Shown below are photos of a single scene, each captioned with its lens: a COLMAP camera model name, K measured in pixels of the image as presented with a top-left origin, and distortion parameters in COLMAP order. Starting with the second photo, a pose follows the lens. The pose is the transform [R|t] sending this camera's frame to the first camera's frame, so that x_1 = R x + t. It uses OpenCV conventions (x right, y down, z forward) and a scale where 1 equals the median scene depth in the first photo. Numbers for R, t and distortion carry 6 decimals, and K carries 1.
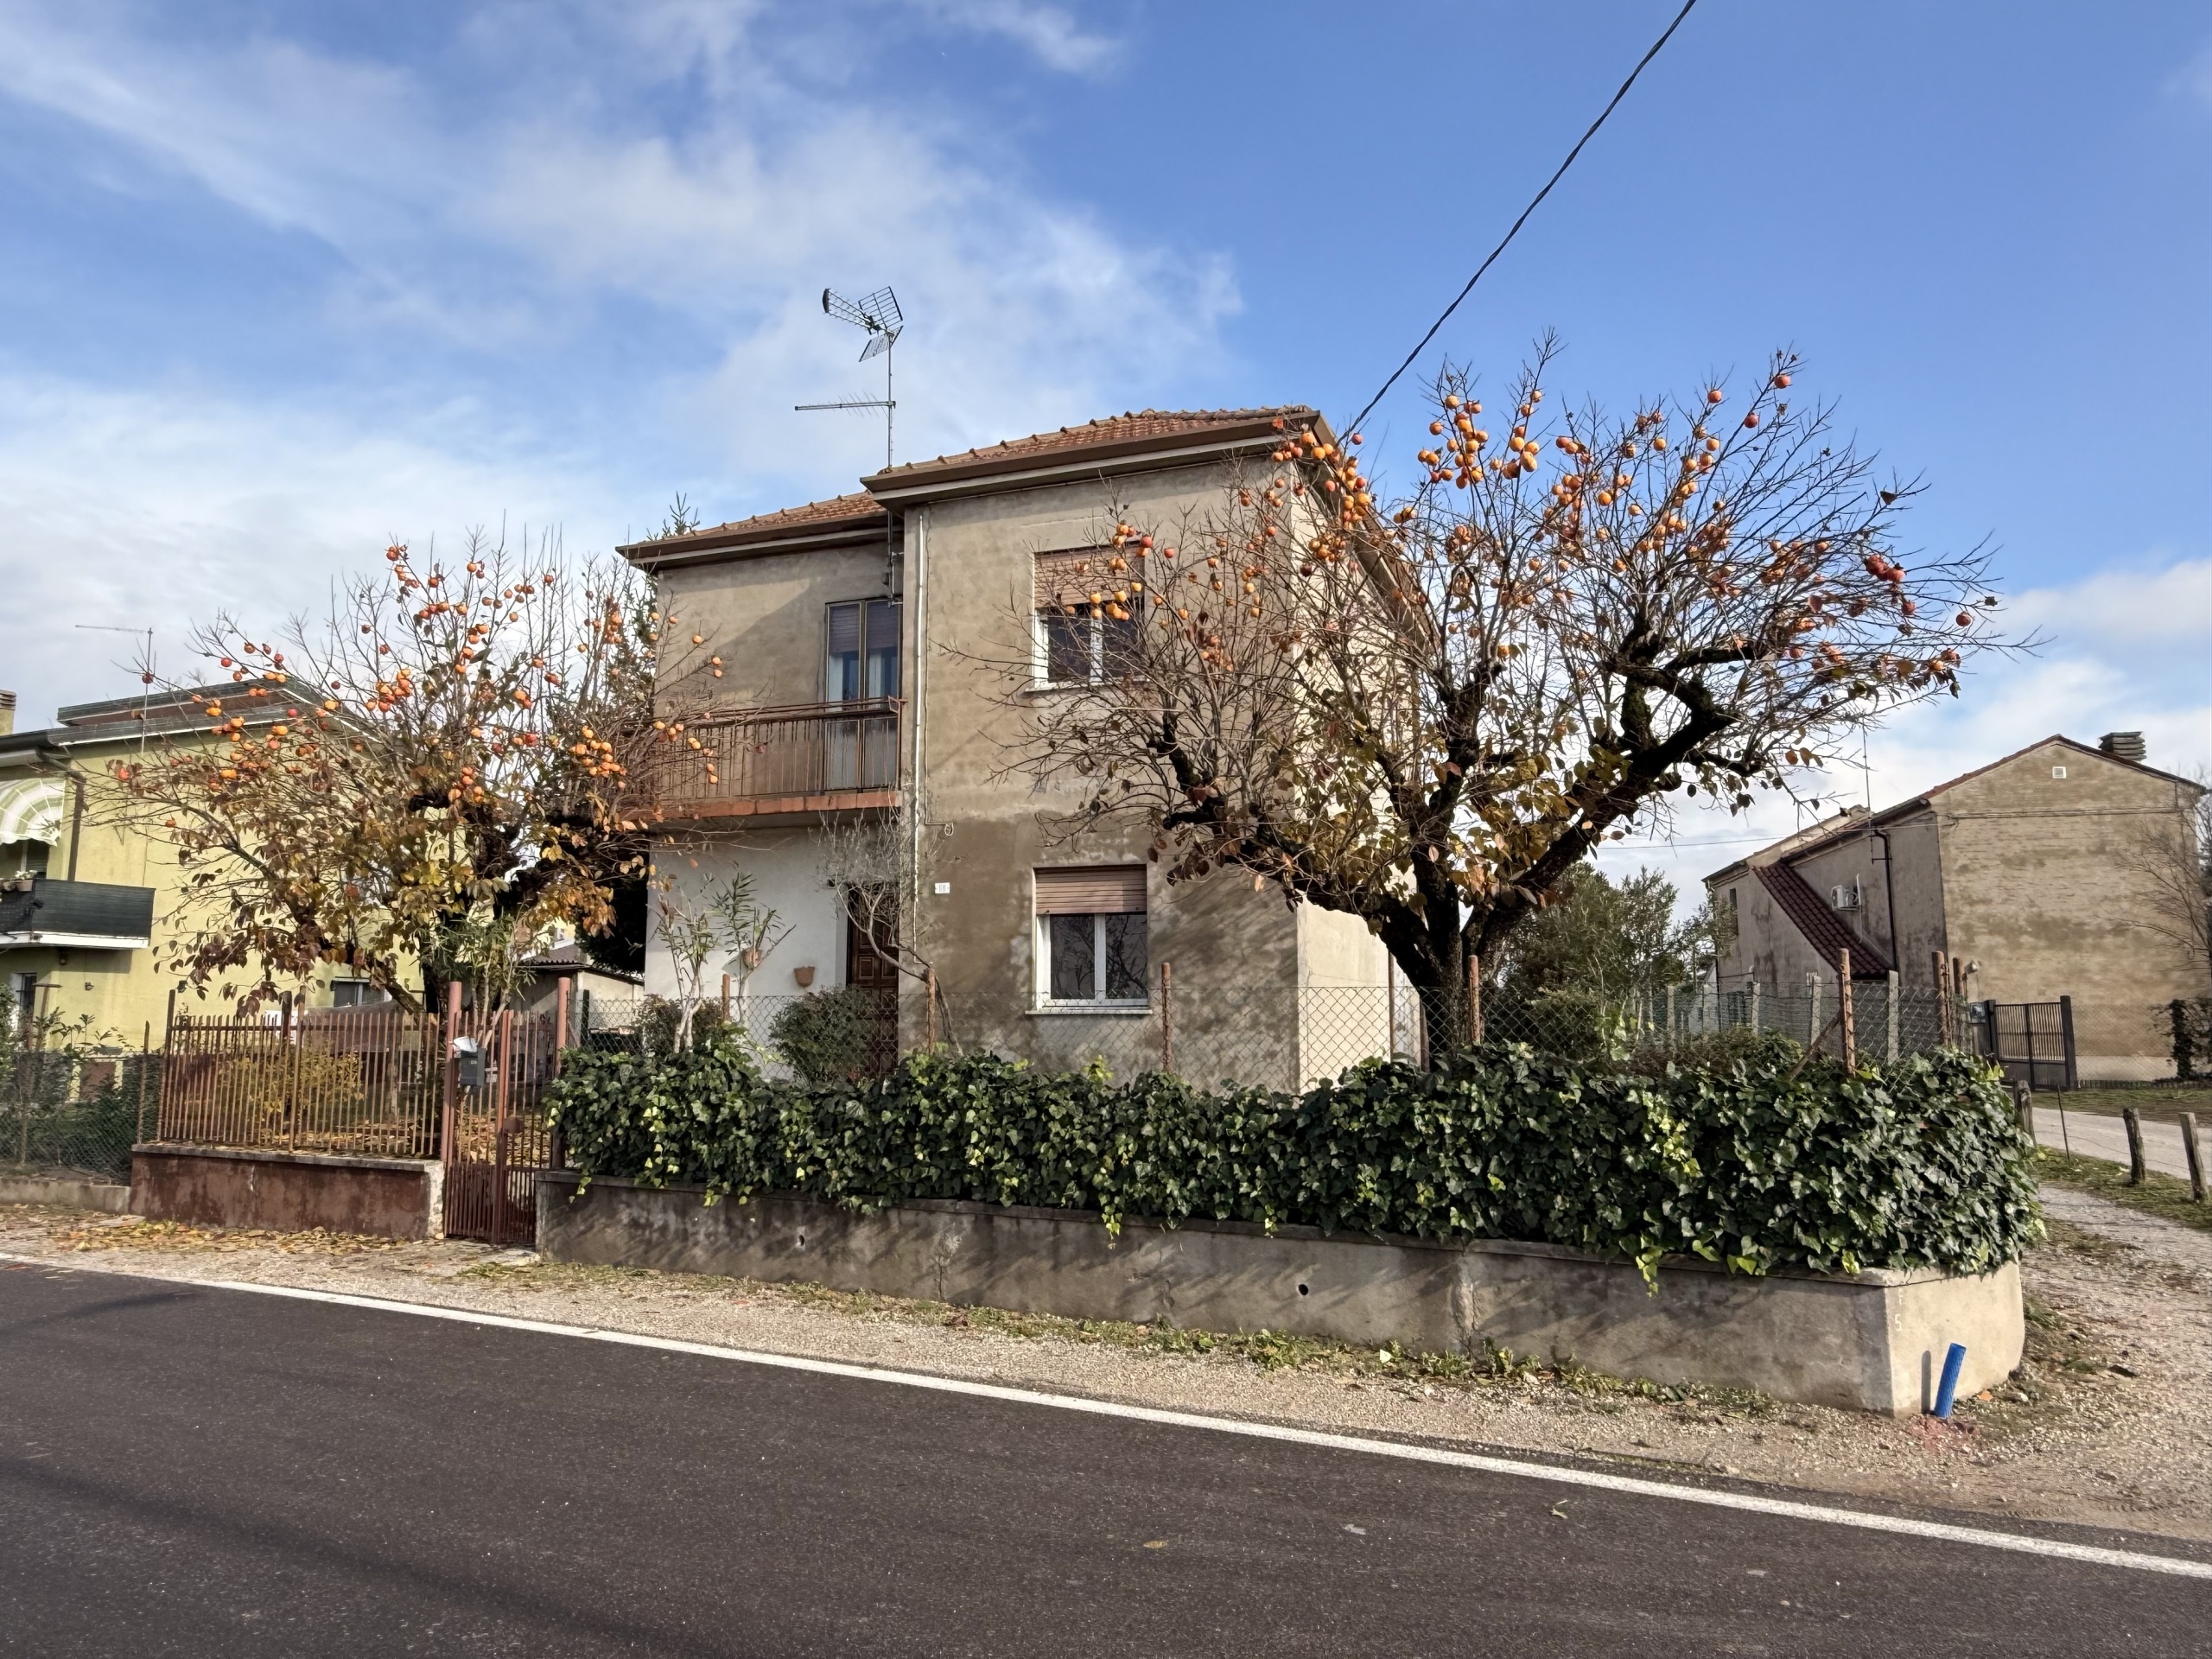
lens RADIAL K [[1490.6, 0, 1106.0], [0, 1490.6, 829.5], [0, 0, 1]] dist [-0.003609, -0.001294]
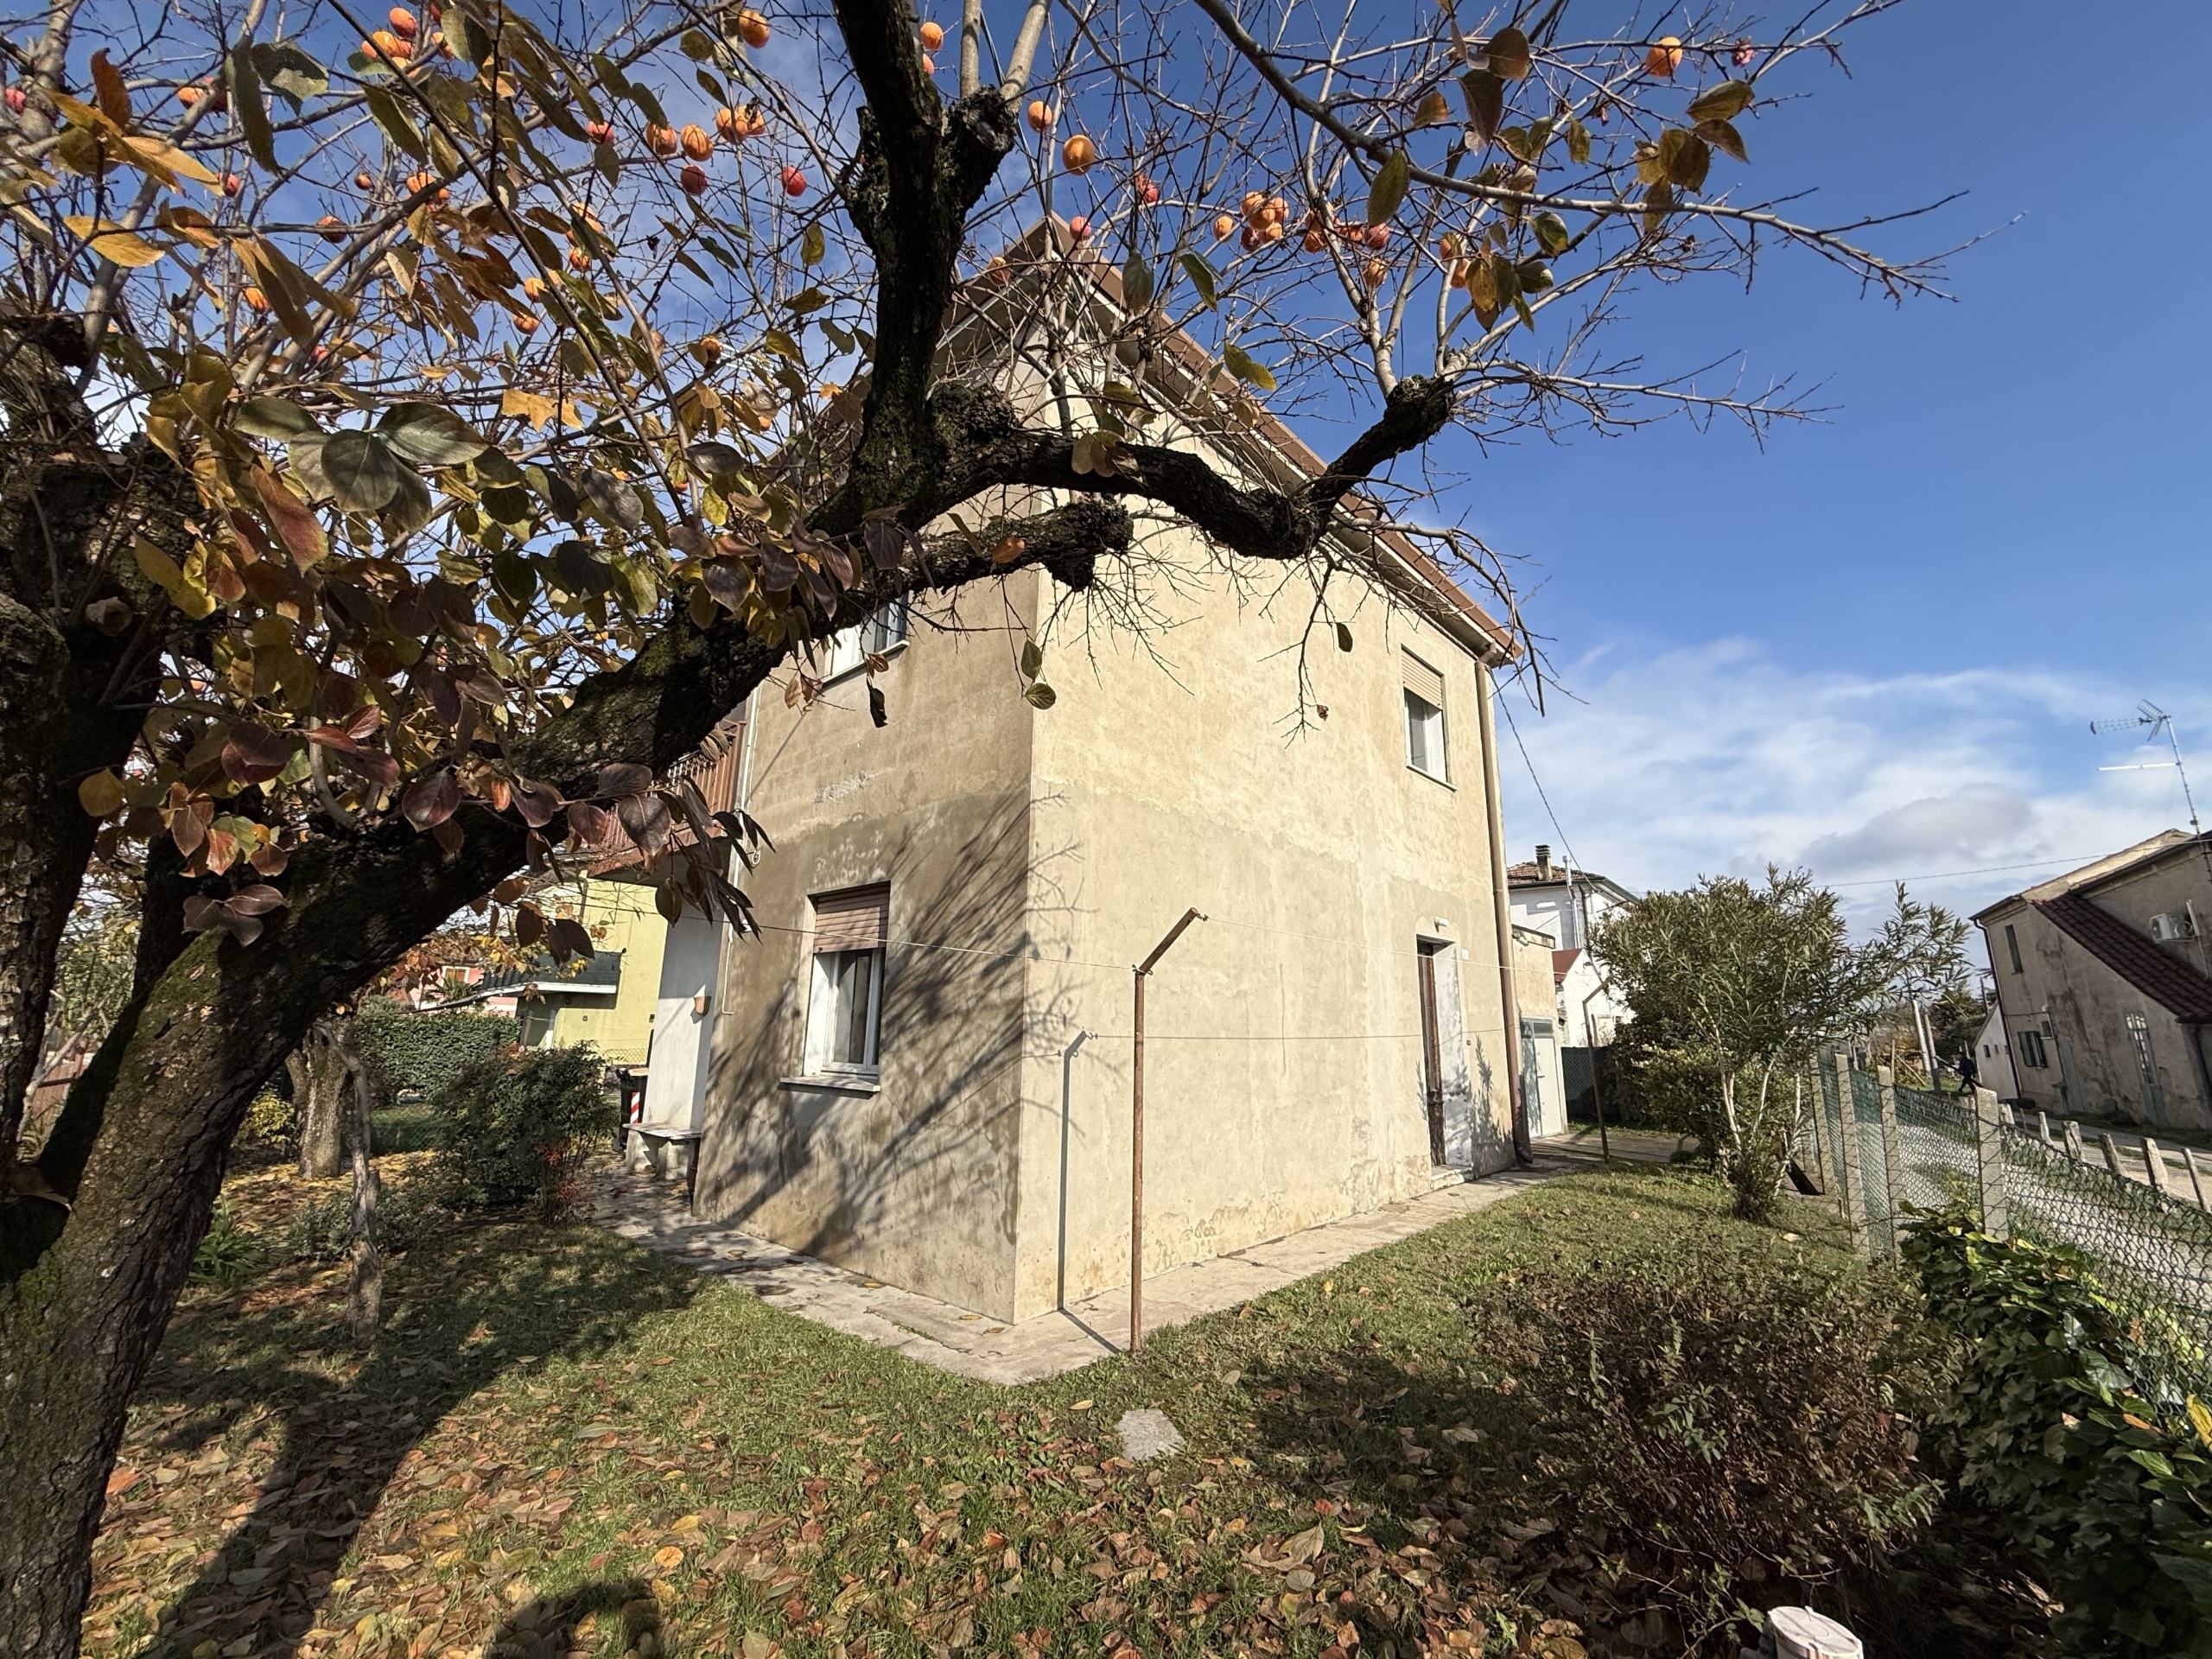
lens RADIAL K [[884.1, 0, 1106.0], [0, 884.1, 829.5], [0, 0, 1]] dist [0.001071, 0.000302]
pose [[0.918904, -0.073924, -0.387493, 0.286481], [0.035989, 0.993898, -0.104265, 0.045657], [0.392837, 0.081864, 0.915957, 0.617896]]
